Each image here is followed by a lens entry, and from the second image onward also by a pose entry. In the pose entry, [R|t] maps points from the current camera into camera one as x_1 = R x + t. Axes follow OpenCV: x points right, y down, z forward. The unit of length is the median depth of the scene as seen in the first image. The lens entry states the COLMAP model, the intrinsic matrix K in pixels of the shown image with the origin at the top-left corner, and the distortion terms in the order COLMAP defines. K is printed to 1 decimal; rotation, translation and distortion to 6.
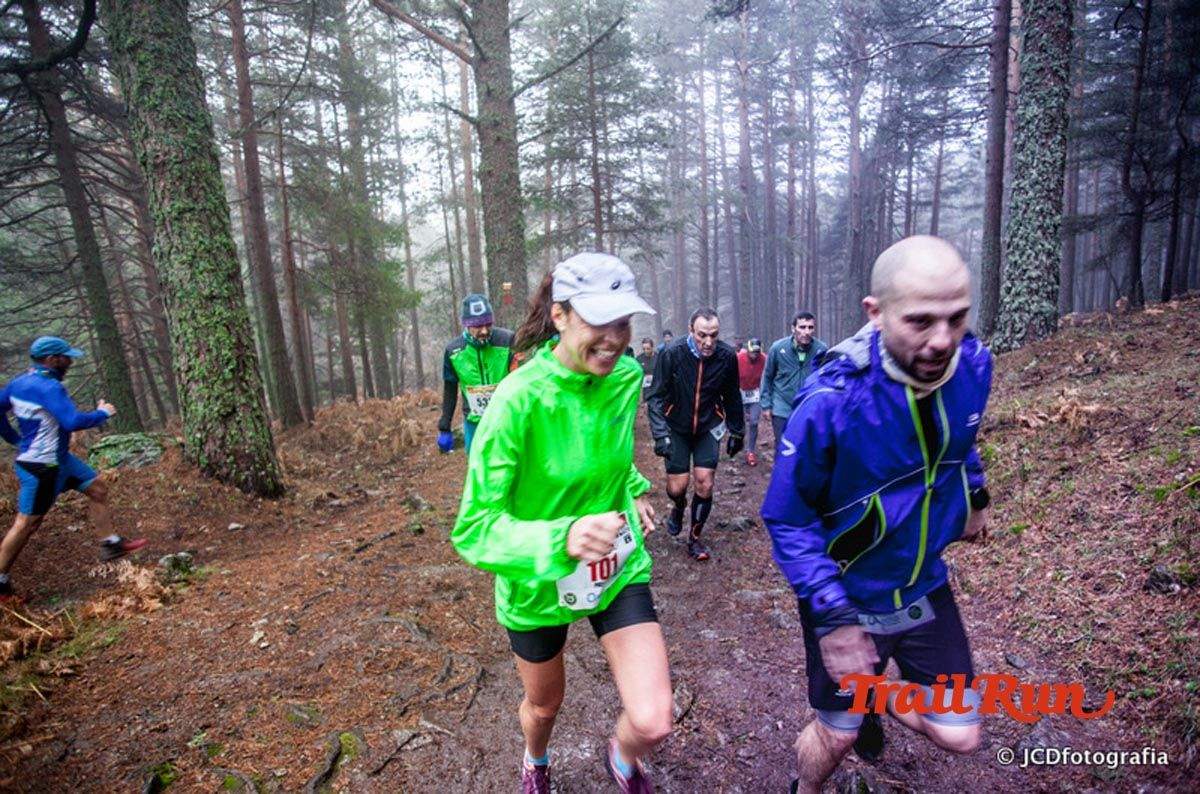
lens RADIAL K [[726.9, 0, 607.5], [0, 726.9, 406.5], [0, 0, 1]] dist [-0.093434, 0.050661]
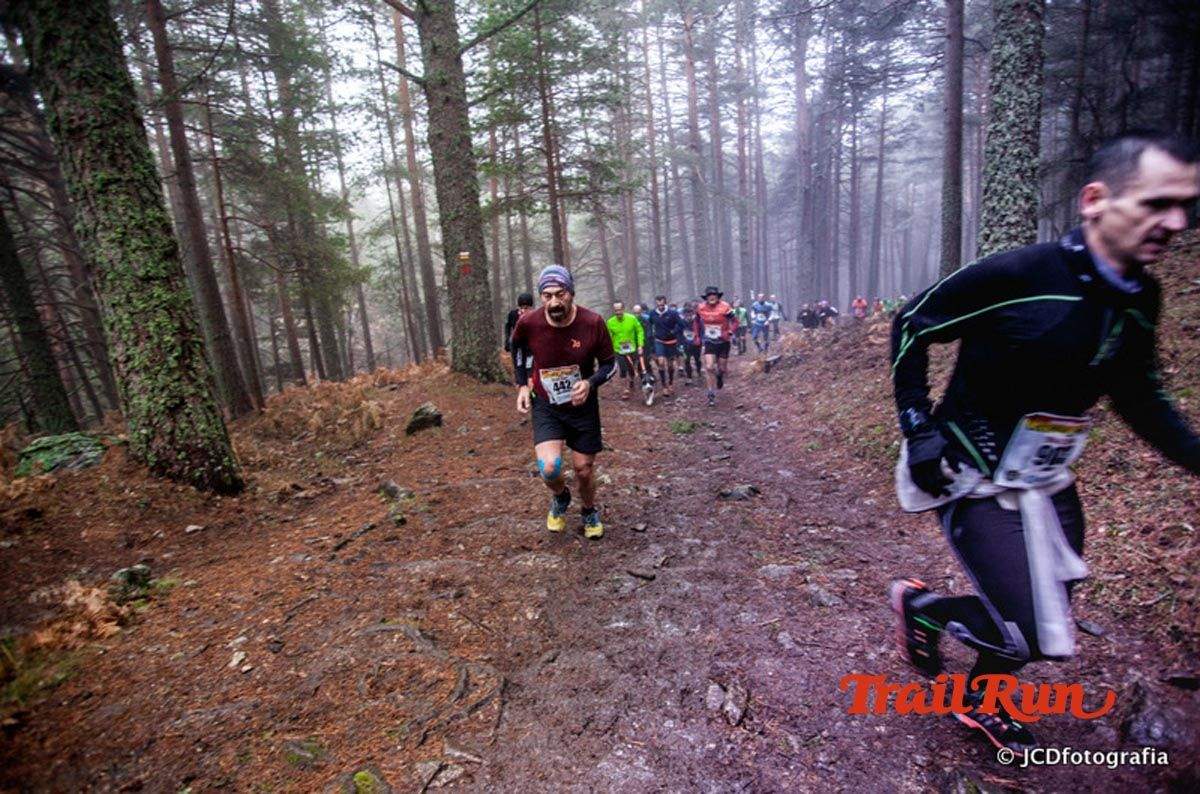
lens RADIAL K [[726.9, 0, 607.8], [0, 726.9, 407.6], [0, 0, 1]] dist [-0.093434, 0.050661]
pose [[0.996442, -0.054156, 0.064584, -0.039264], [0.051280, 0.997653, 0.045385, -0.000265], [-0.066890, -0.041911, 0.996880, 0.057015]]
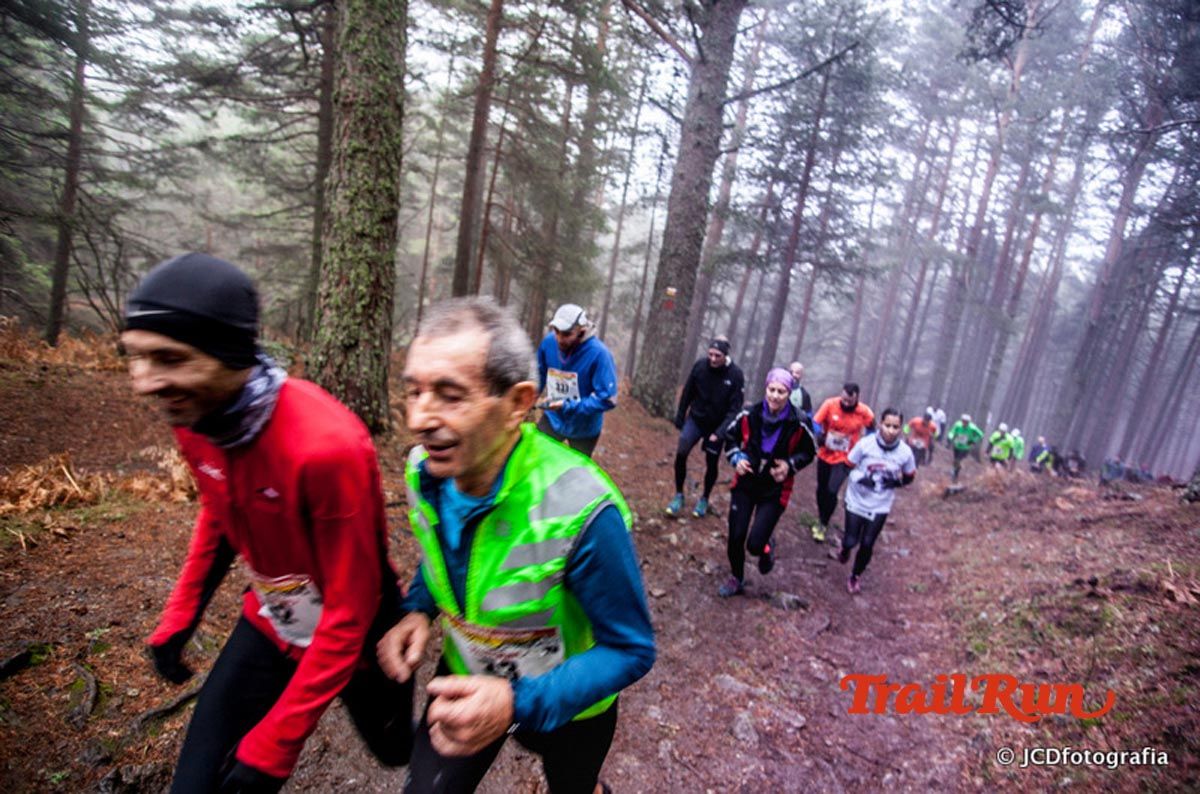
lens RADIAL K [[726.9, 0, 610.2], [0, 726.9, 403.5], [0, 0, 1]] dist [-0.093434, 0.050661]
pose [[0.935426, 0.257507, -0.242215, 0.104791], [-0.261767, 0.965014, 0.015005, -0.022925], [0.237605, 0.049368, 0.970106, 0.062587]]
